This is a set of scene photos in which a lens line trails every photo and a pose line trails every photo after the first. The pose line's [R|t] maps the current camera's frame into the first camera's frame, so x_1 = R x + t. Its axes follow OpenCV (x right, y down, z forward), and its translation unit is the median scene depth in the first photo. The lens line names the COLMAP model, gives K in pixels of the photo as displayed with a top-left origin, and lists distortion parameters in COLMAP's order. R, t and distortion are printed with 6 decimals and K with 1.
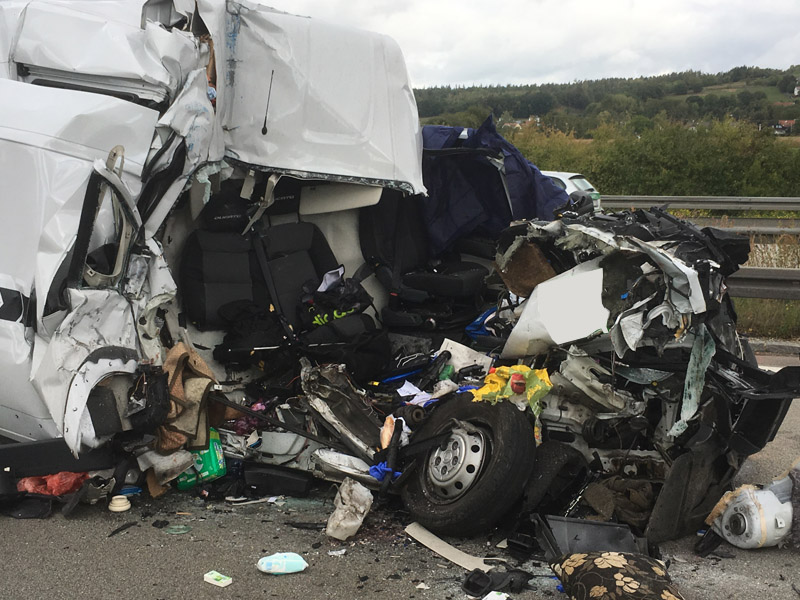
lens RADIAL K [[1049.4, 0, 400.0], [0, 1049.4, 300.0], [0, 0, 1]] dist [0.009830, 0.065505]
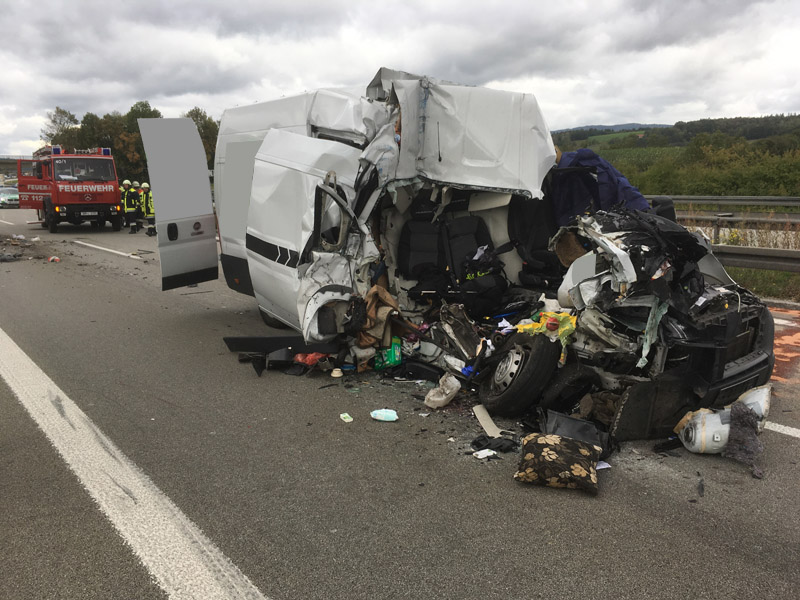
lens RADIAL K [[683.8, 0, 400.0], [0, 683.8, 300.0], [0, 0, 1]] dist [0.008495, -0.006121]
pose [[0.896617, 0.066265, -0.437821, 0.324865], [-0.044345, 0.997206, 0.060114, -0.004484], [0.440581, -0.034484, 0.897050, 0.011104]]
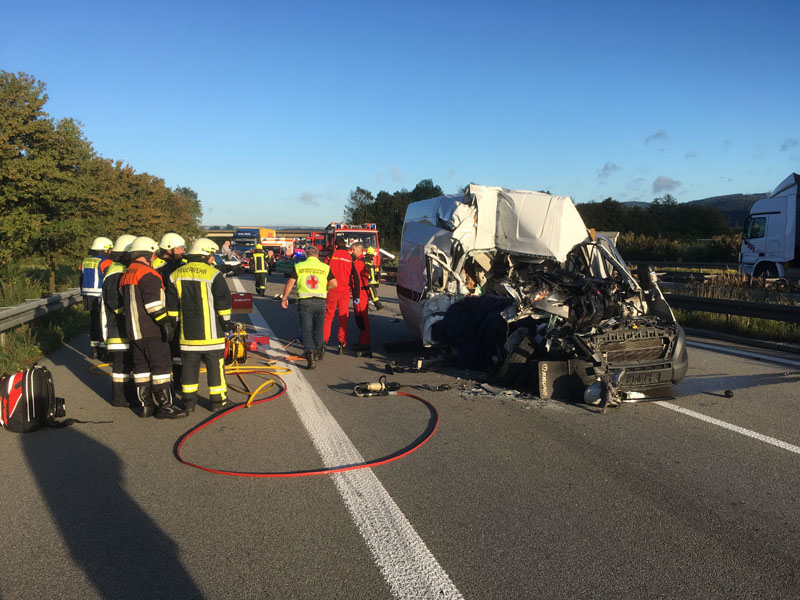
lens RADIAL K [[683.8, 0, 400.0], [0, 683.8, 300.0], [0, 0, 1]] dist [0.008495, -0.006121]
pose [[0.653773, 0.052192, -0.754889, 1.114286], [-0.091123, 0.995789, -0.010070, 0.043326], [0.751184, 0.075371, 0.655776, -0.362002]]
